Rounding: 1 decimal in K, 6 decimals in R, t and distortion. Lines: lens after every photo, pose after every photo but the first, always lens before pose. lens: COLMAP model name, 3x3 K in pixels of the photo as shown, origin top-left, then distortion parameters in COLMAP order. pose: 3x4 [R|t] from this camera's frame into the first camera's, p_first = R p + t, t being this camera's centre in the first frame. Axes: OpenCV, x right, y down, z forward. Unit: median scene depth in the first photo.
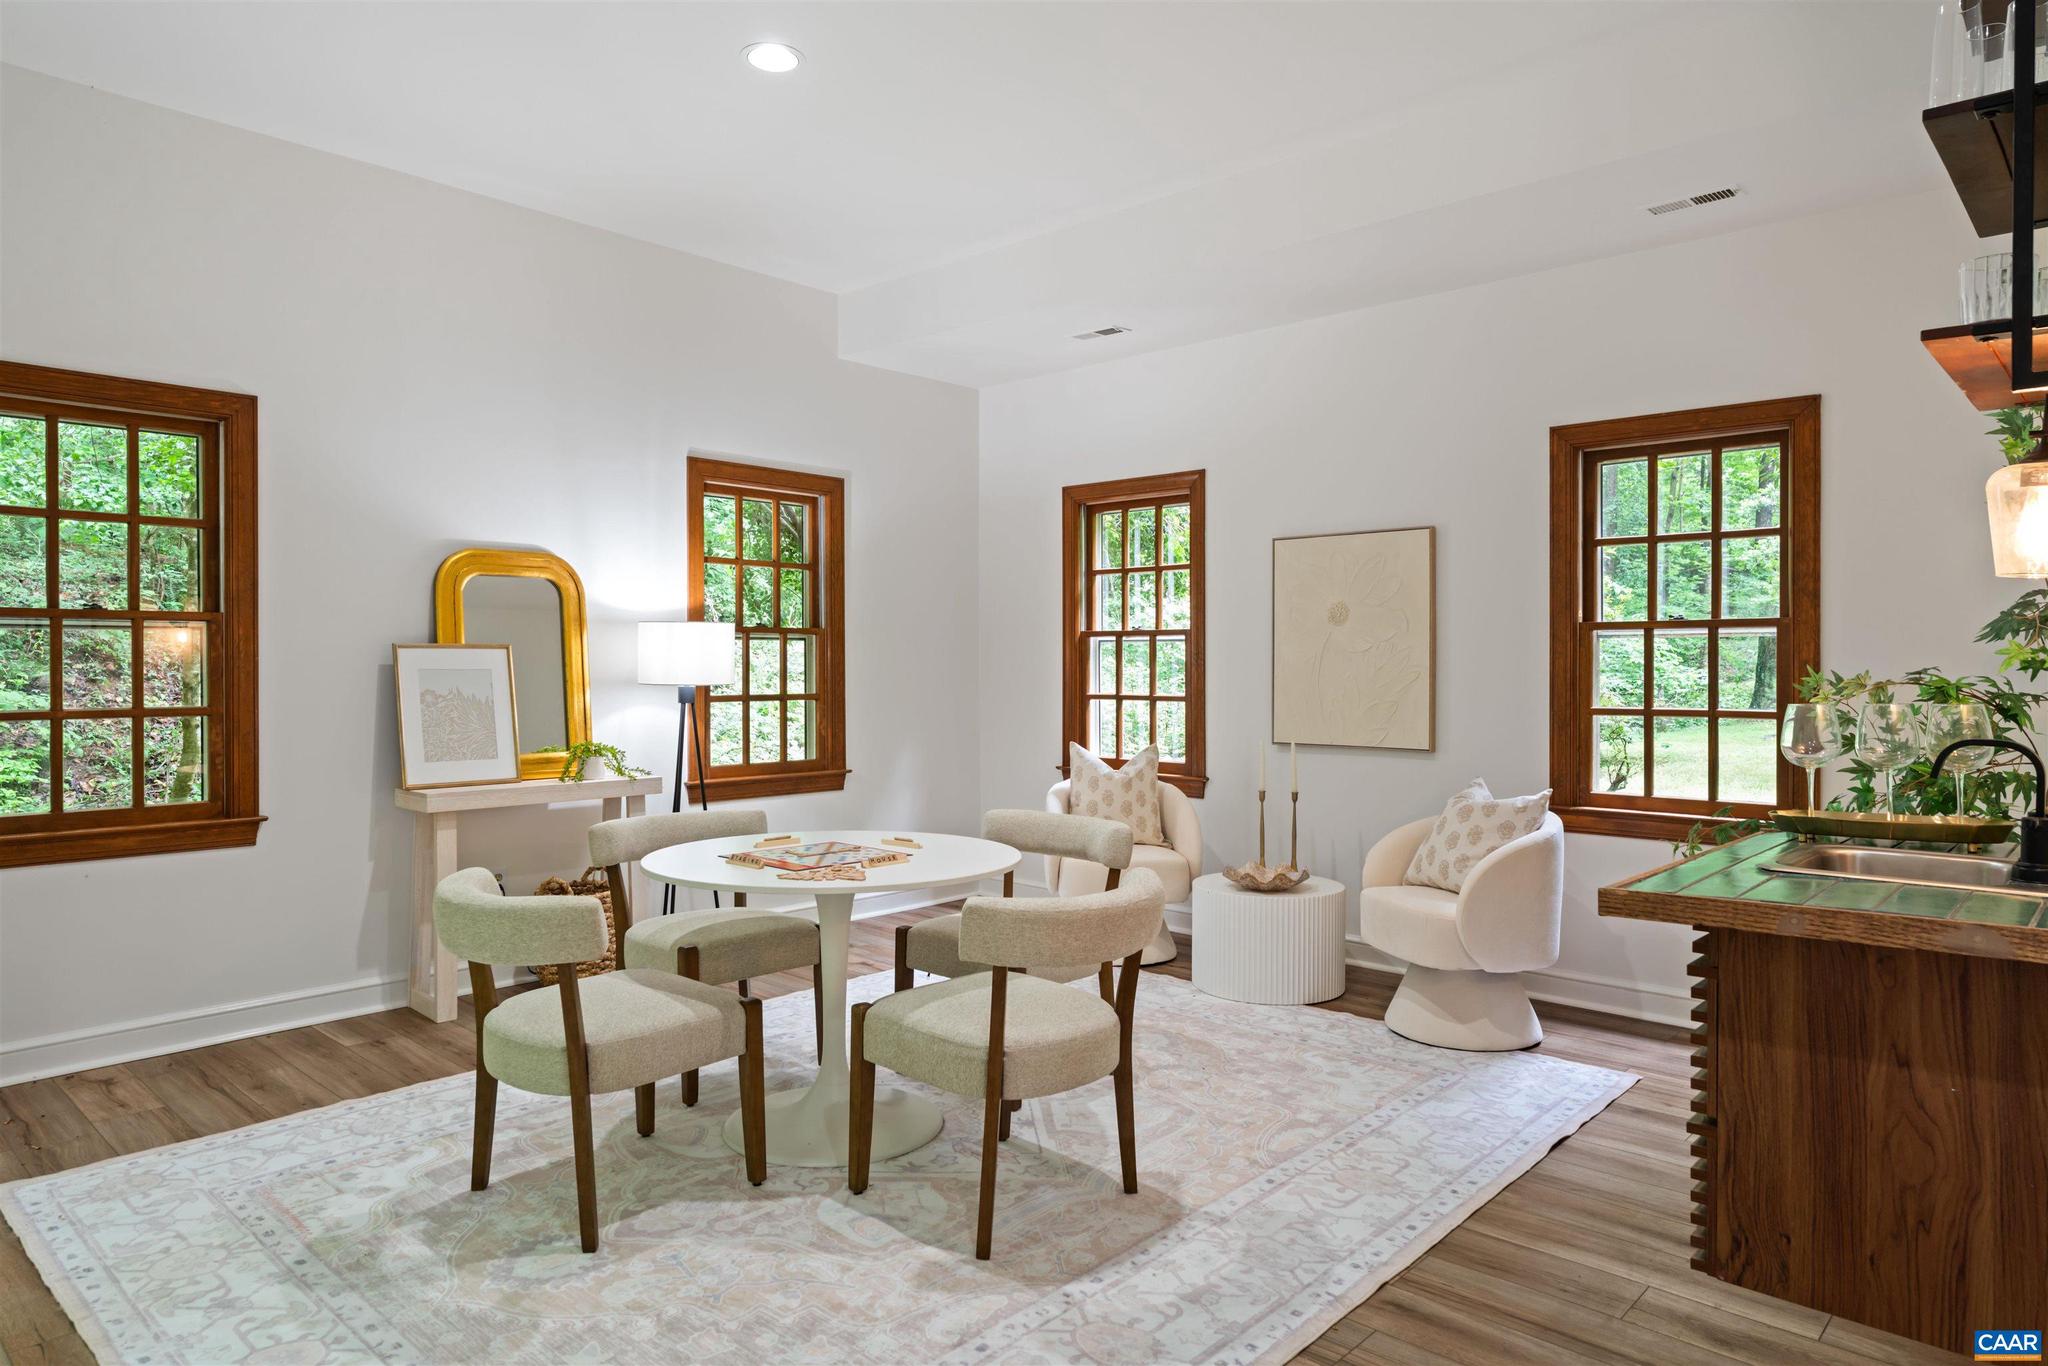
lens RADIAL K [[1183.3, 0, 1010.6], [0, 1183.3, 663.2], [0, 0, 1]] dist [-0.021659, -0.000106]
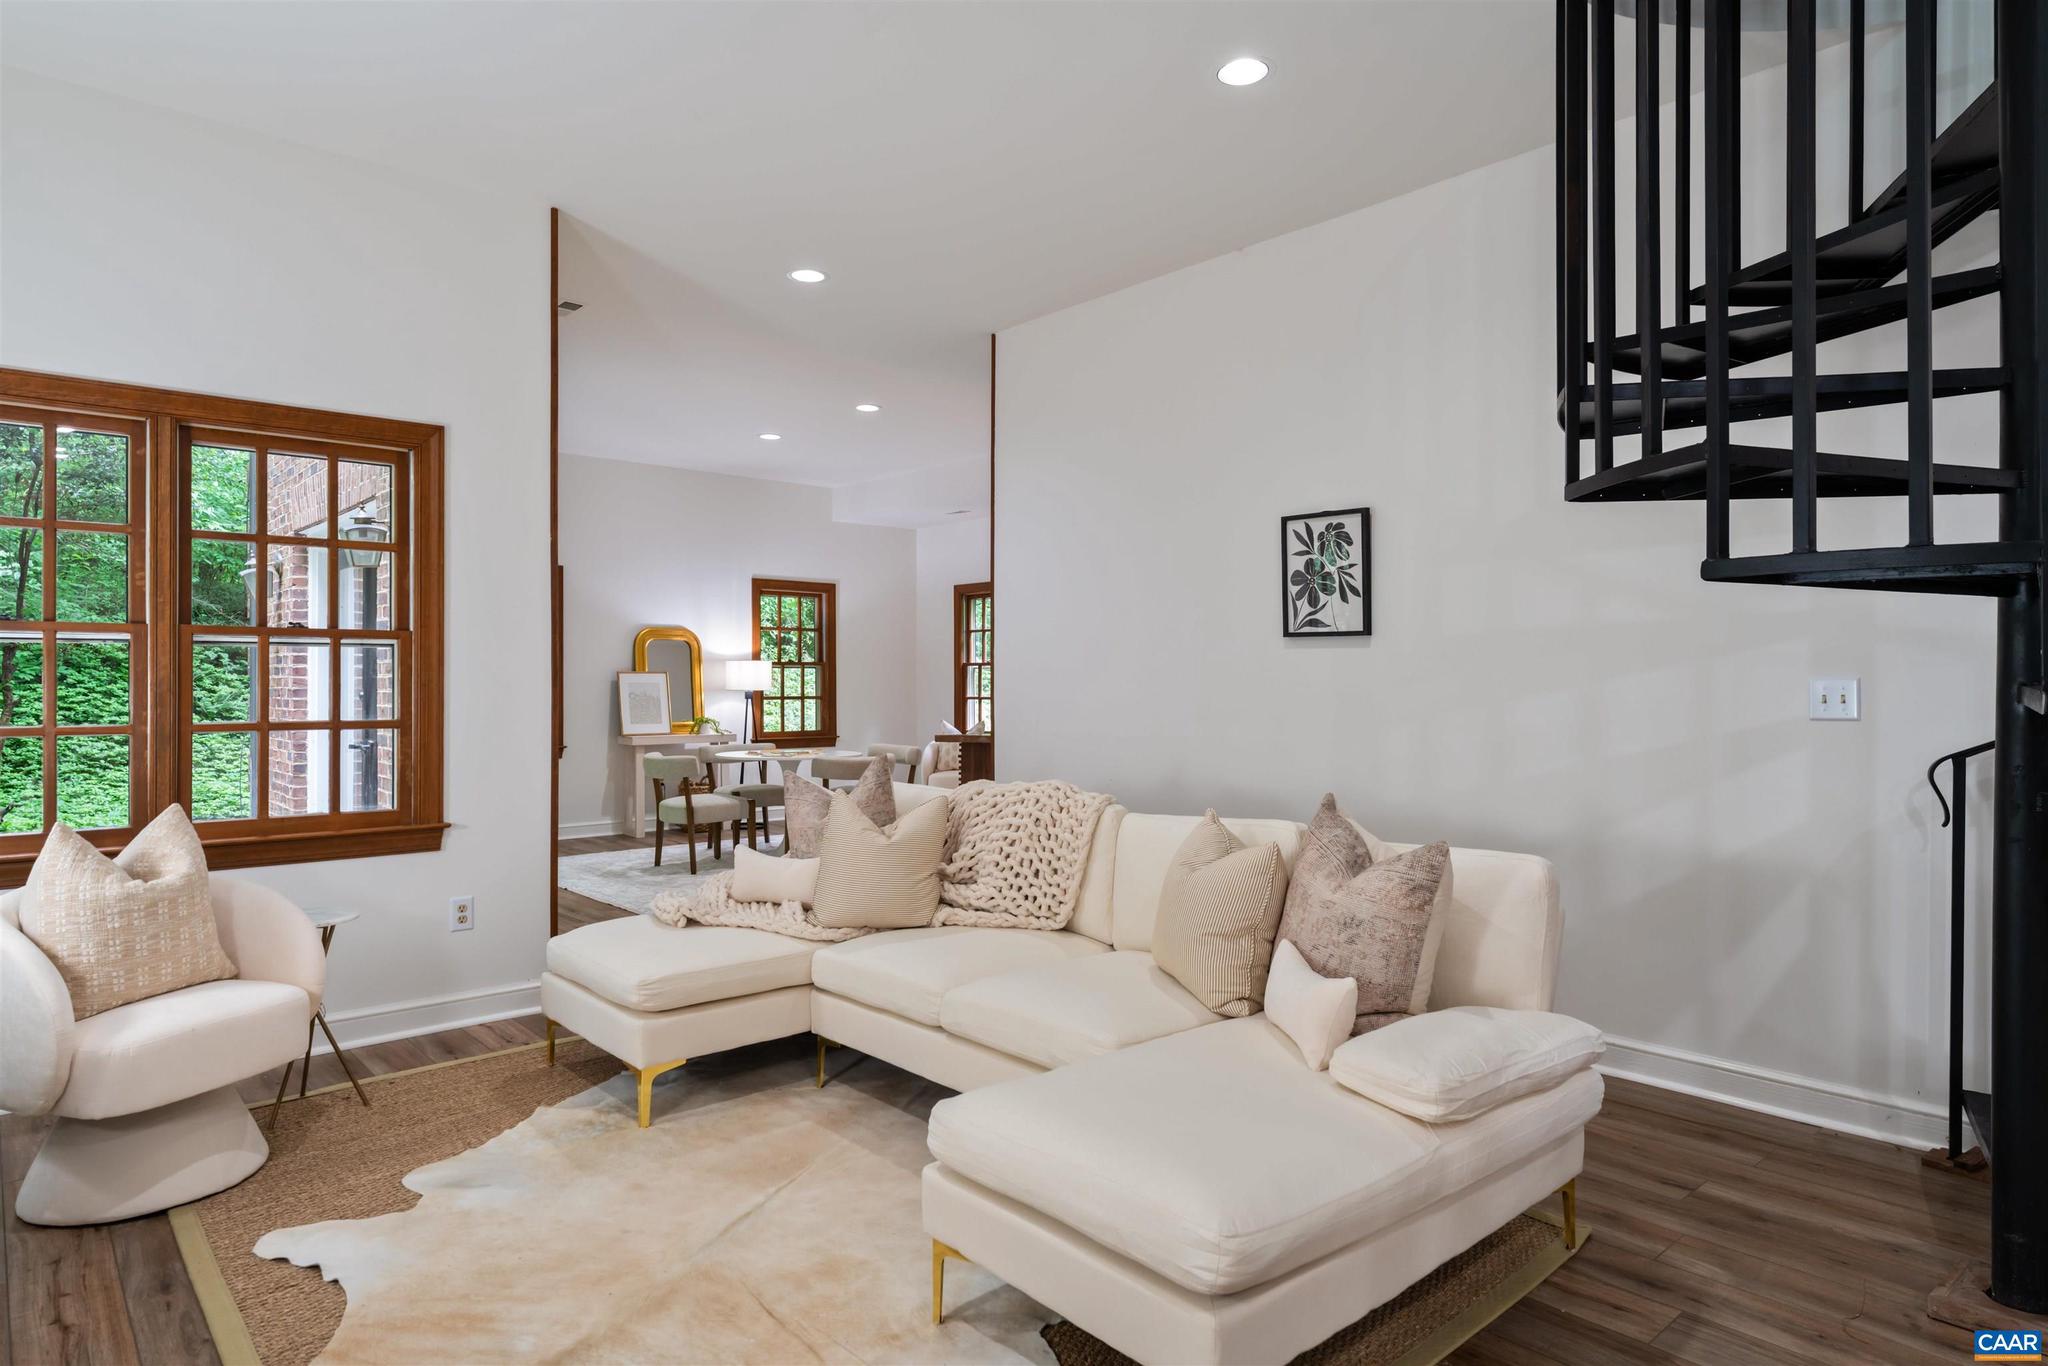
lens RADIAL K [[1192.5, 0, 1015.8], [0, 1192.5, 670.7], [0, 0, 1]] dist [0.007456, 0.000760]
pose [[0.992389, -0.000599, -0.123142, 0.415051], [-0.000085, 0.999985, -0.005553, -0.004691], [0.123143, 0.005521, 0.992374, -0.948299]]
